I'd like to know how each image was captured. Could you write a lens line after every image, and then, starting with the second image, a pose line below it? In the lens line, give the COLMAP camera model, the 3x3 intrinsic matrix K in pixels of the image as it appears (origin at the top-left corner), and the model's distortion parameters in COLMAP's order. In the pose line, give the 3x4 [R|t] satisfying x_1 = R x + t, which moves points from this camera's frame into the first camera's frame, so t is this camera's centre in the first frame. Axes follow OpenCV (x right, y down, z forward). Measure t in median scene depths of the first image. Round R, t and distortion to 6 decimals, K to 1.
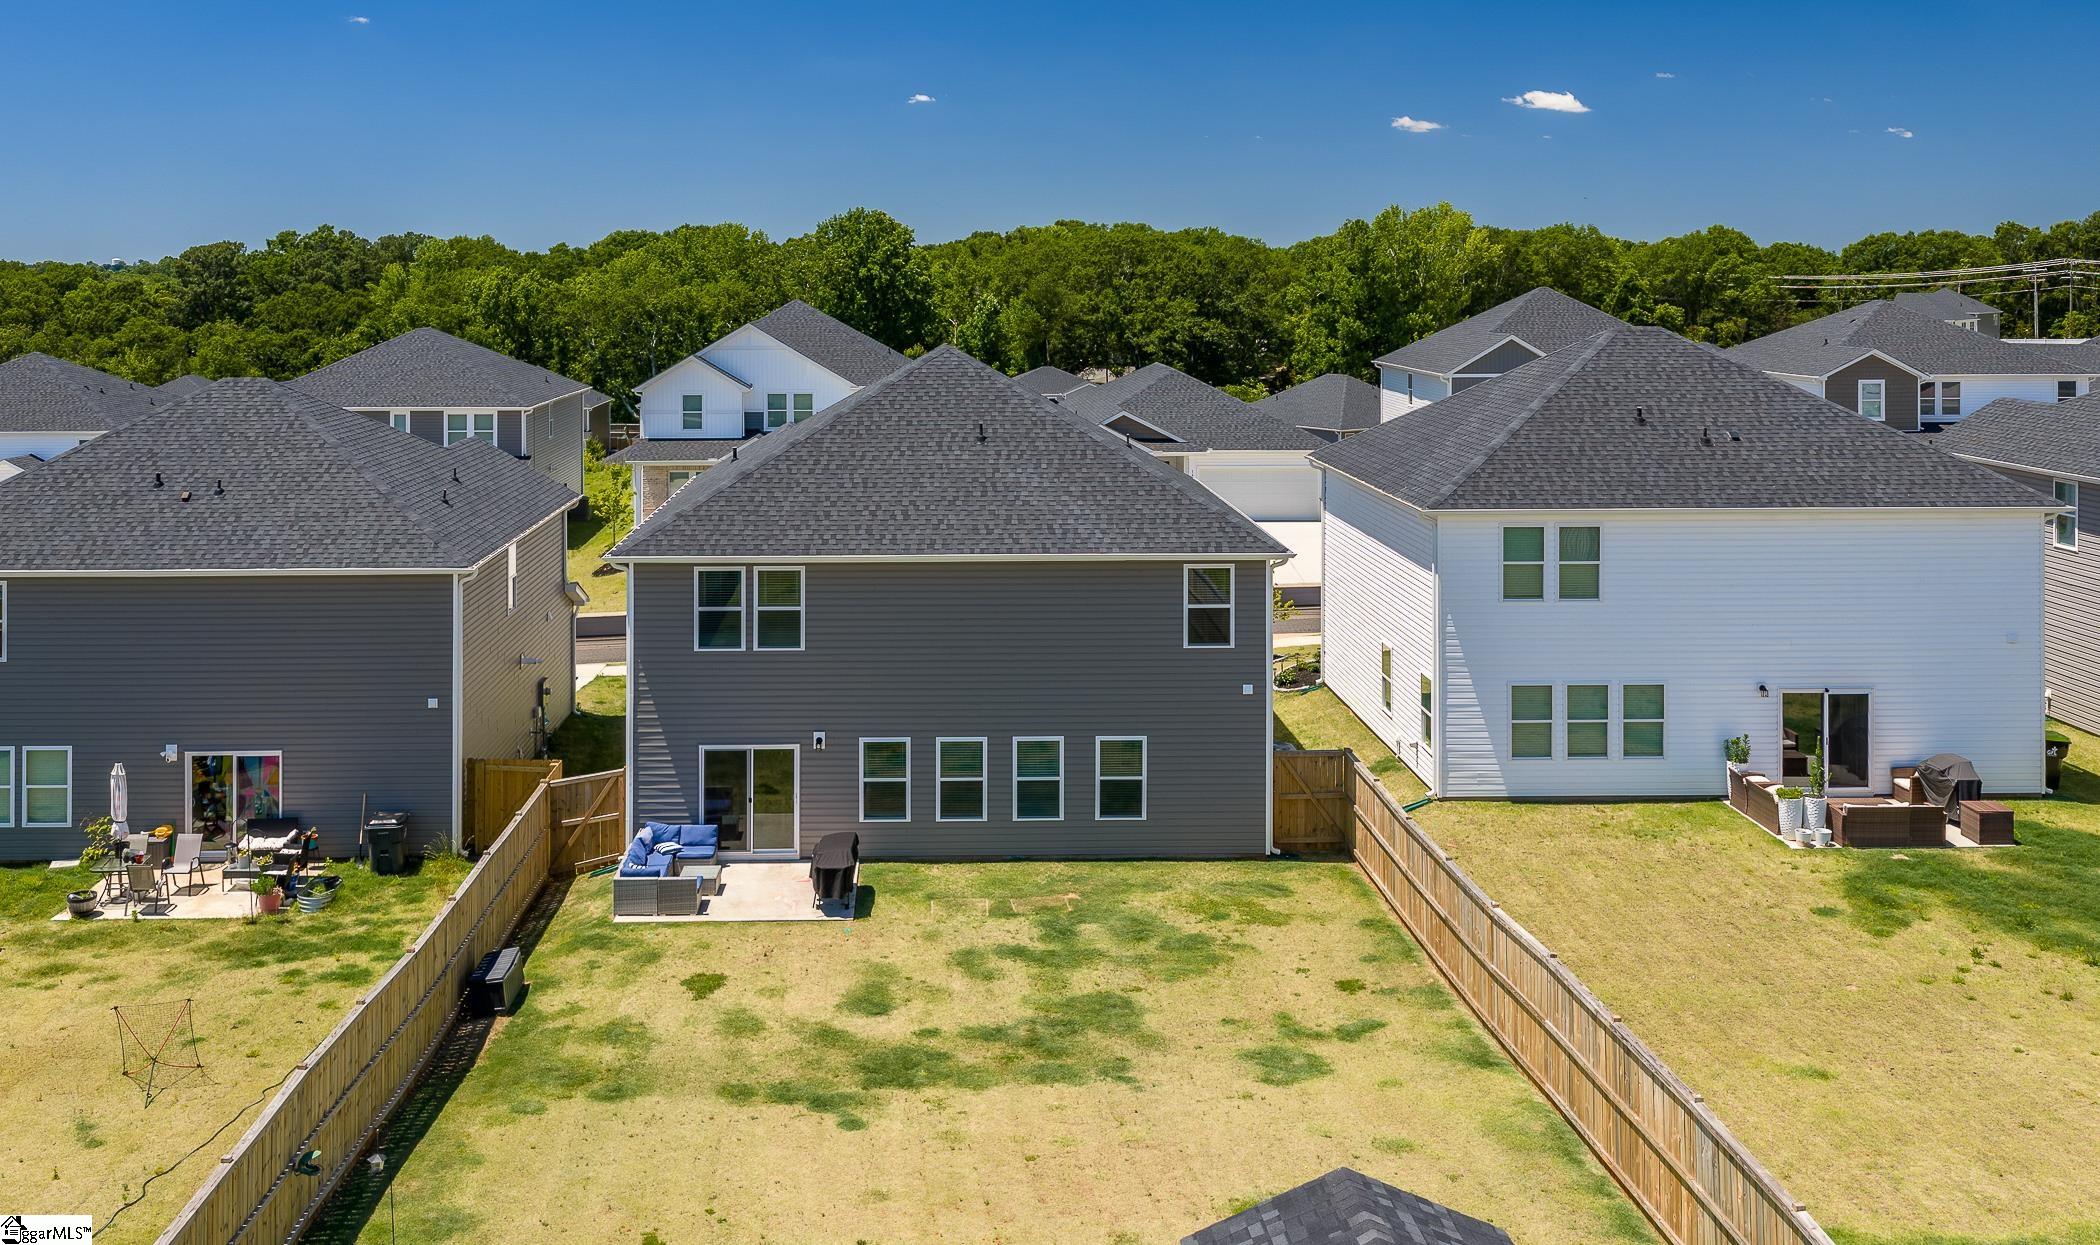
lens RADIAL K [[1589.1, 0, 1045.7], [0, 1589.1, 458.2], [0, 0, 1]] dist [0.004719, 0.001839]
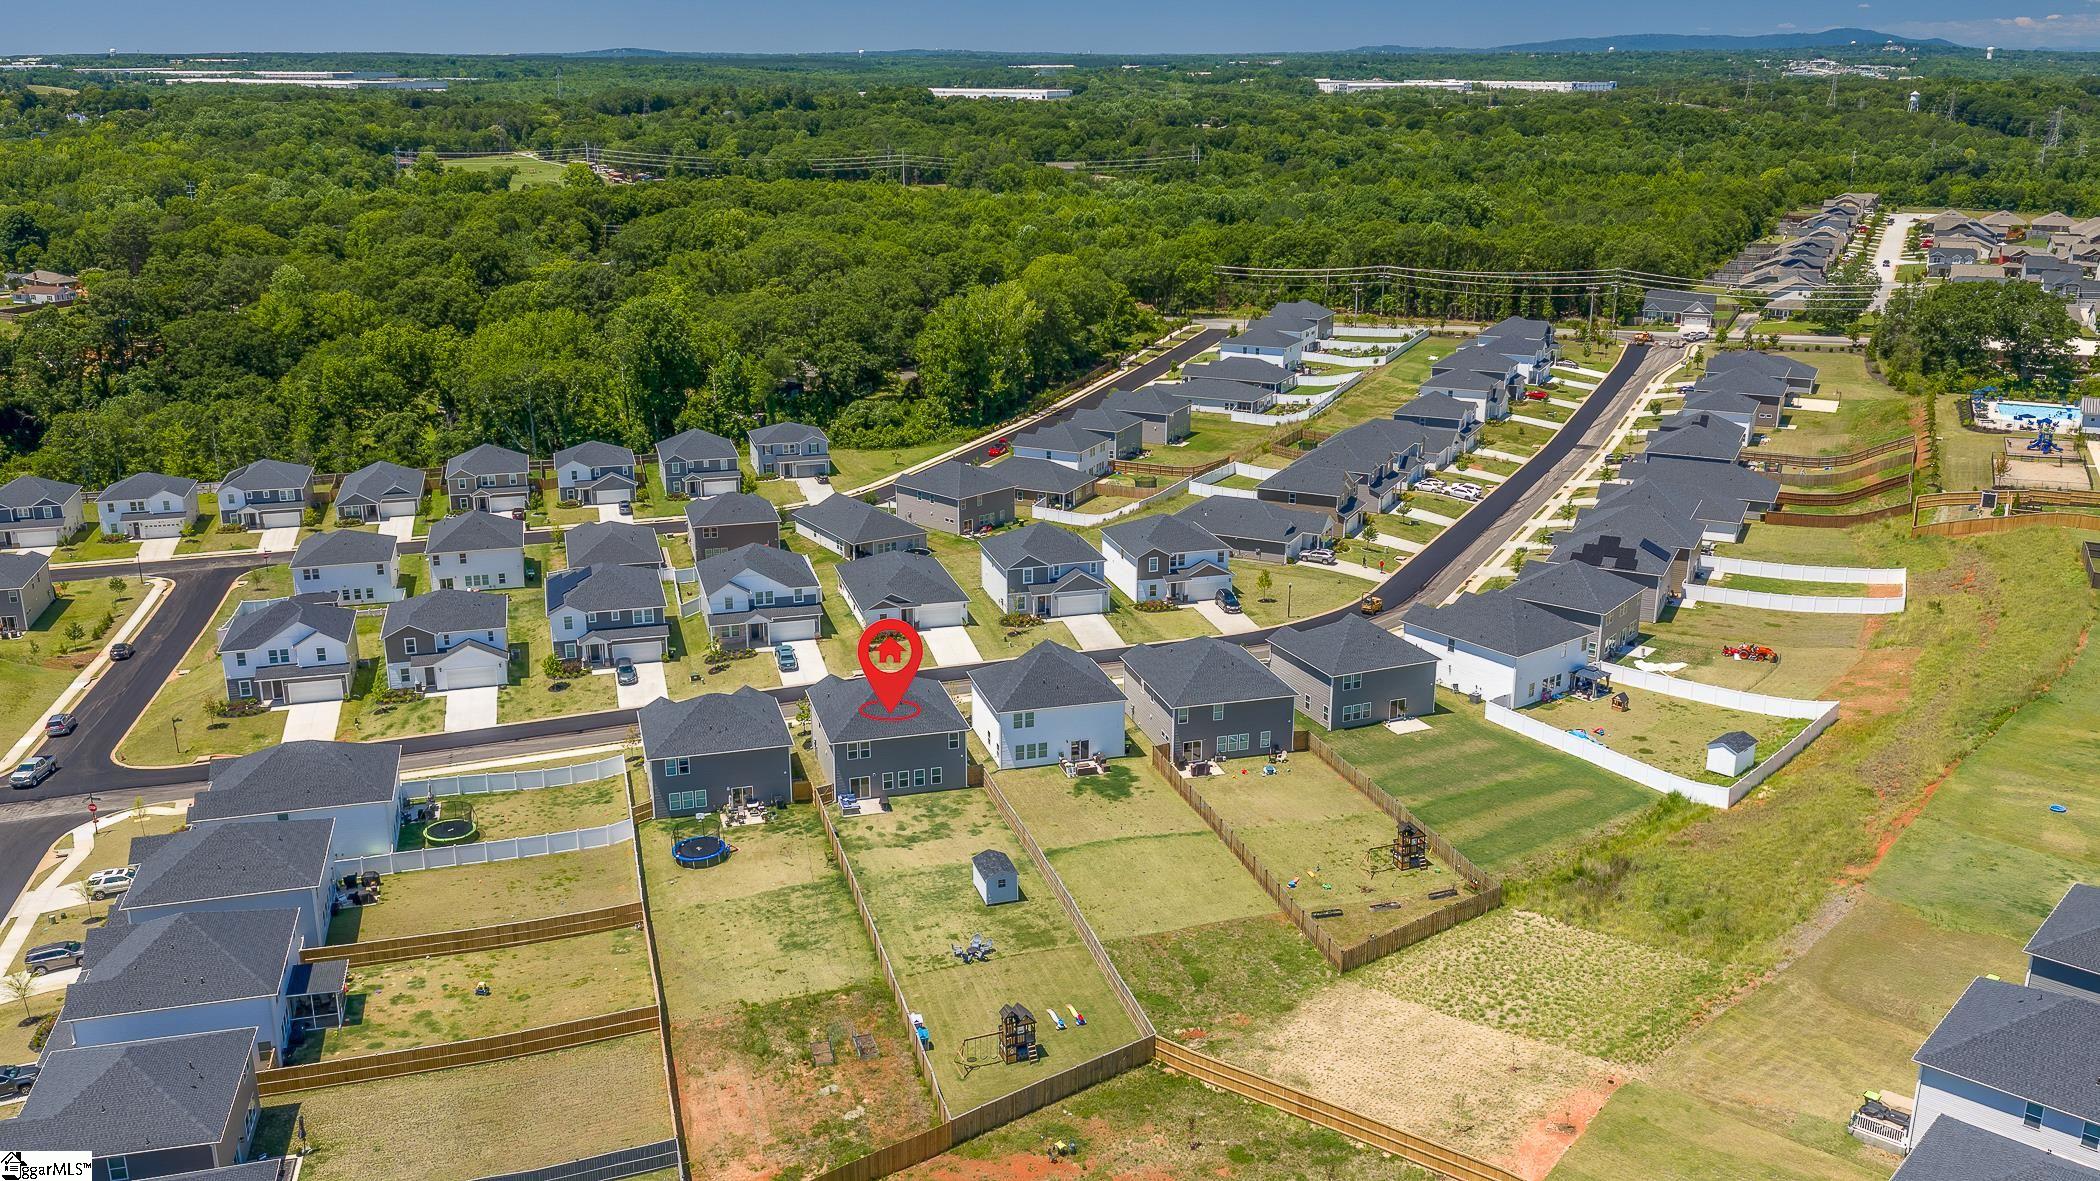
lens RADIAL K [[1735.7, 0, 1050.0], [0, 1735.7, 590.5], [0, 0, 1]] dist [0.005983, 0.001320]
pose [[0.966574, -0.074353, 0.245370, -0.832254], [0.001192, 0.958319, 0.285698, -1.761943], [-0.256385, -0.275856, 0.926375, -3.648235]]
